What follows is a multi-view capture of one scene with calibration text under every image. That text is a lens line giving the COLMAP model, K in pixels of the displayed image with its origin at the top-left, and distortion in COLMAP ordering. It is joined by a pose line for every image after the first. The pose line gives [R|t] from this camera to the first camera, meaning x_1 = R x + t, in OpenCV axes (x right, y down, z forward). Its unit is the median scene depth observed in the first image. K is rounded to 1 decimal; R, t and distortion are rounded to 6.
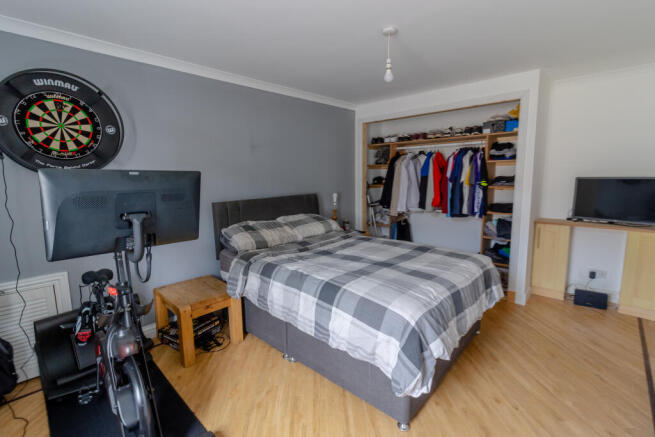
lens RADIAL K [[306.3, 0, 327.5], [0, 306.3, 218.5], [0, 0, 1]] dist [-0.000711, -0.000100]
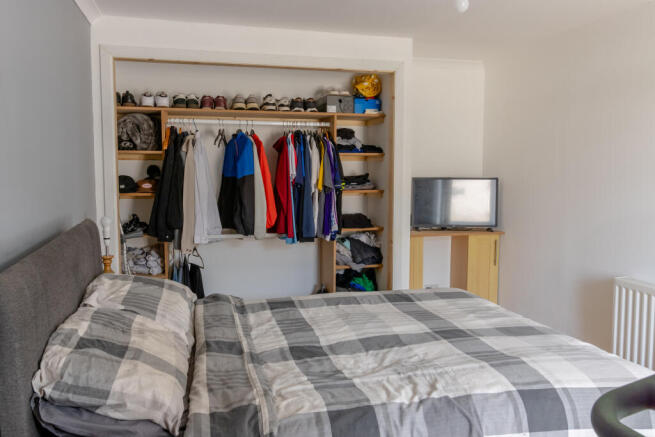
lens RADIAL K [[513.9, 0, 327.5], [0, 513.9, 218.5], [0, 0, 1]] dist [-0.002282, -0.002724]
pose [[0.527776, -0.066352, 0.846788, -0.432157], [0.111811, 0.993696, 0.008175, -0.054749], [-0.841992, 0.090366, 0.531867, 0.413190]]
